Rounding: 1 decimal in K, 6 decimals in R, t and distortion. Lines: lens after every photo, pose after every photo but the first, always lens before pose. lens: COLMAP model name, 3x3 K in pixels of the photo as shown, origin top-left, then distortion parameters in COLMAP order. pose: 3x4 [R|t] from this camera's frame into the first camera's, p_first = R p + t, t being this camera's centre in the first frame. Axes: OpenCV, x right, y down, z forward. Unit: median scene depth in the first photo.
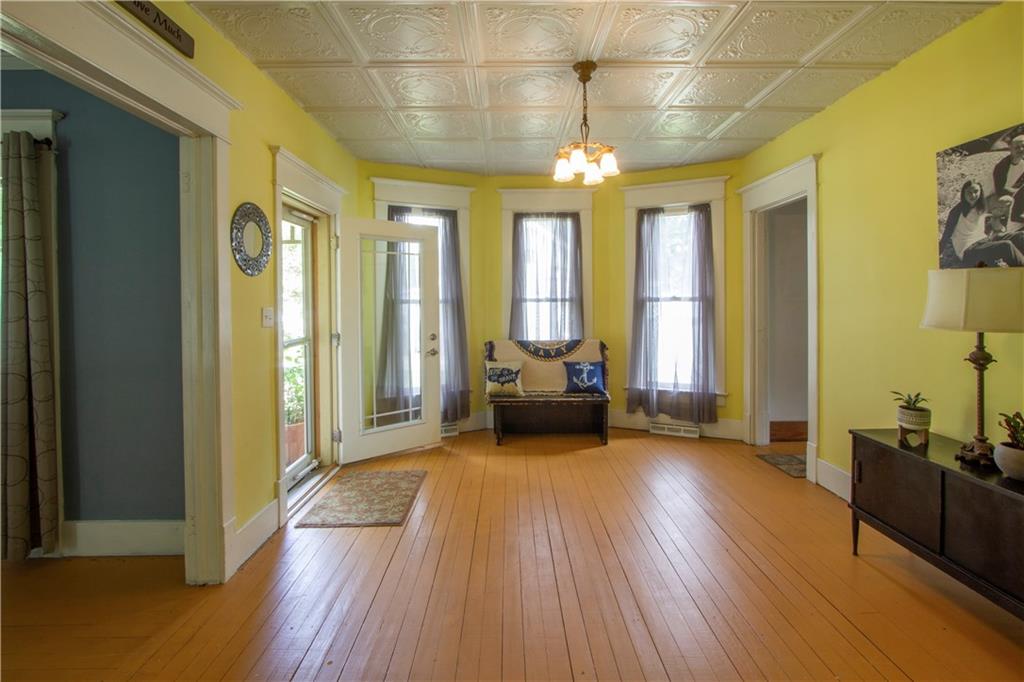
lens RADIAL K [[480.8, 0, 512.4], [0, 480.8, 305.5], [0, 0, 1]] dist [-0.024914, 0.000856]
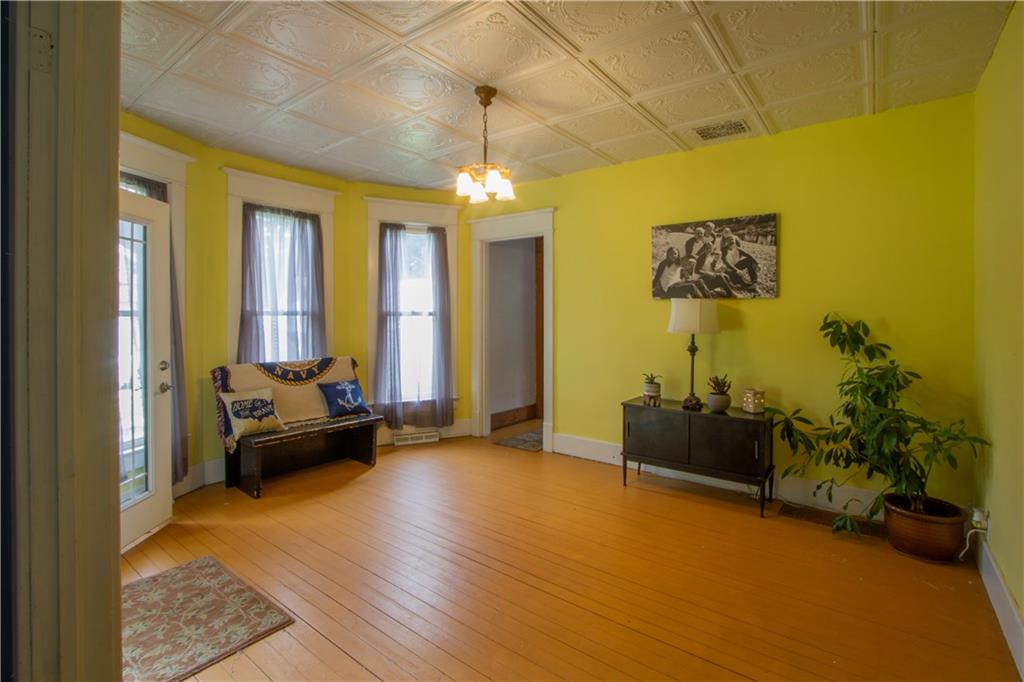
lens RADIAL K [[478.6, 0, 530.5], [0, 478.6, 316.2], [0, 0, 1]] dist [-0.019455, 0.000512]
pose [[0.608727, 0.006689, 0.793351, -0.366181], [0.000449, 0.999961, -0.008775, 0.001699], [-0.793379, 0.005698, 0.608701, 0.171598]]
